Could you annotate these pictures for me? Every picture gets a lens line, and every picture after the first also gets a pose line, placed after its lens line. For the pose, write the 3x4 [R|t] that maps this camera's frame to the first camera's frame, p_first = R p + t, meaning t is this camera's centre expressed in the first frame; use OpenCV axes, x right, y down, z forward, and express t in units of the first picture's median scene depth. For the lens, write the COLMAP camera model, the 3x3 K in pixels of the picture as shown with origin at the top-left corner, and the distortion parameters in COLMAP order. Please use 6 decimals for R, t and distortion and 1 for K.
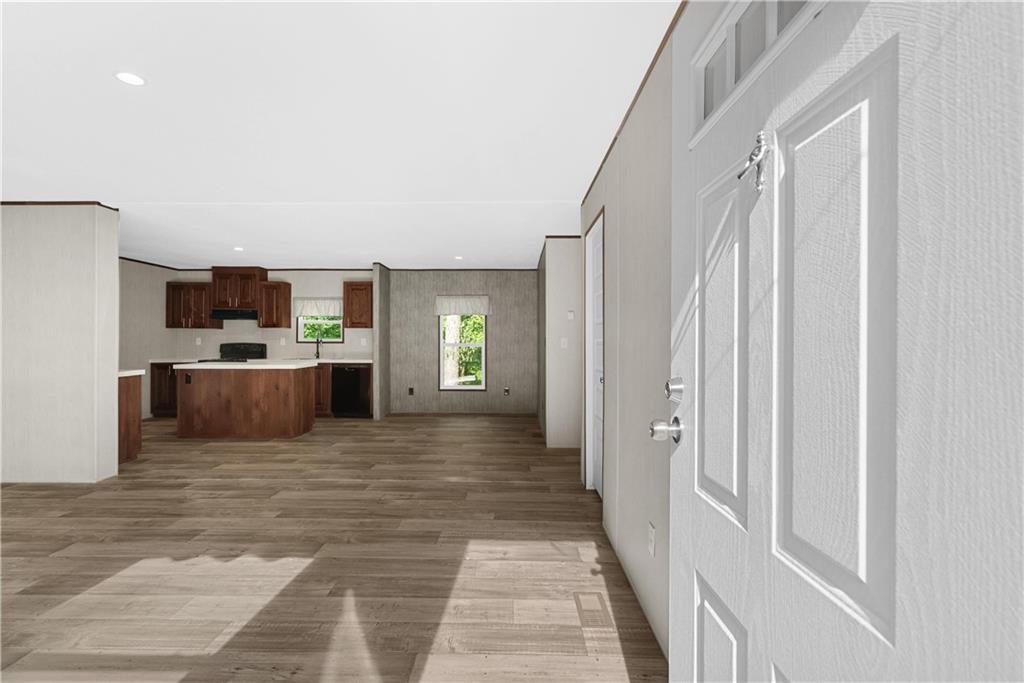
lens RADIAL K [[476.3, 0, 508.0], [0, 476.3, 344.8], [0, 0, 1]] dist [-0.000050, -0.000130]
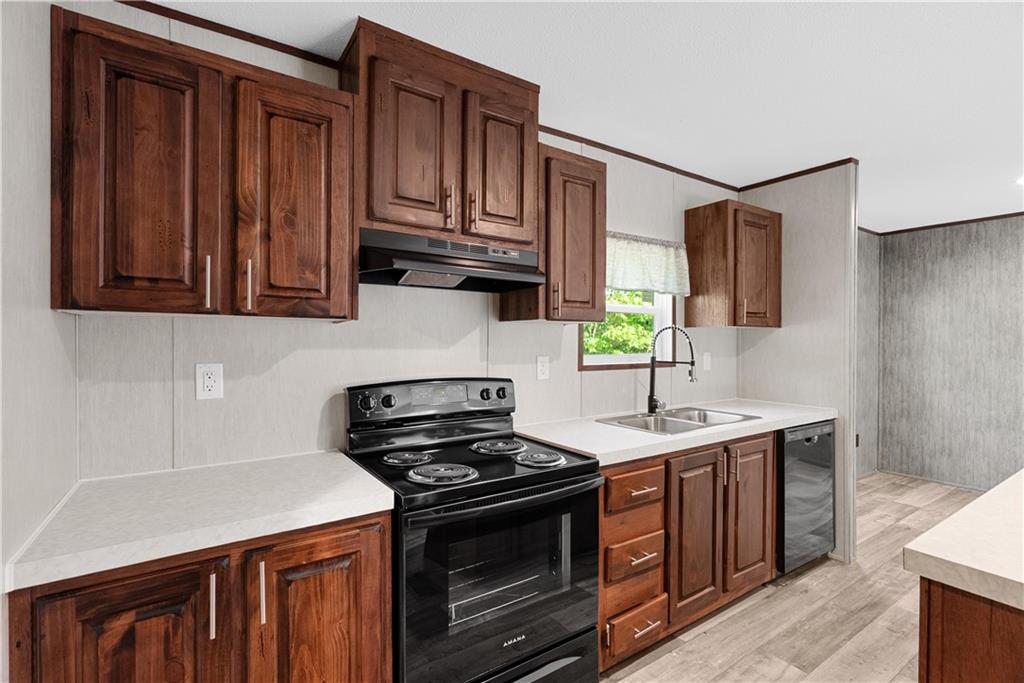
lens RADIAL K [[476.3, 0, 508.0], [0, 476.3, 344.8], [0, 0, 1]] dist [-0.000050, -0.000130]
pose [[0.823607, -0.005111, 0.567138, -0.675394], [0.004459, 0.999987, 0.002536, -0.022679], [-0.567143, 0.000440, 0.823619, 0.781198]]
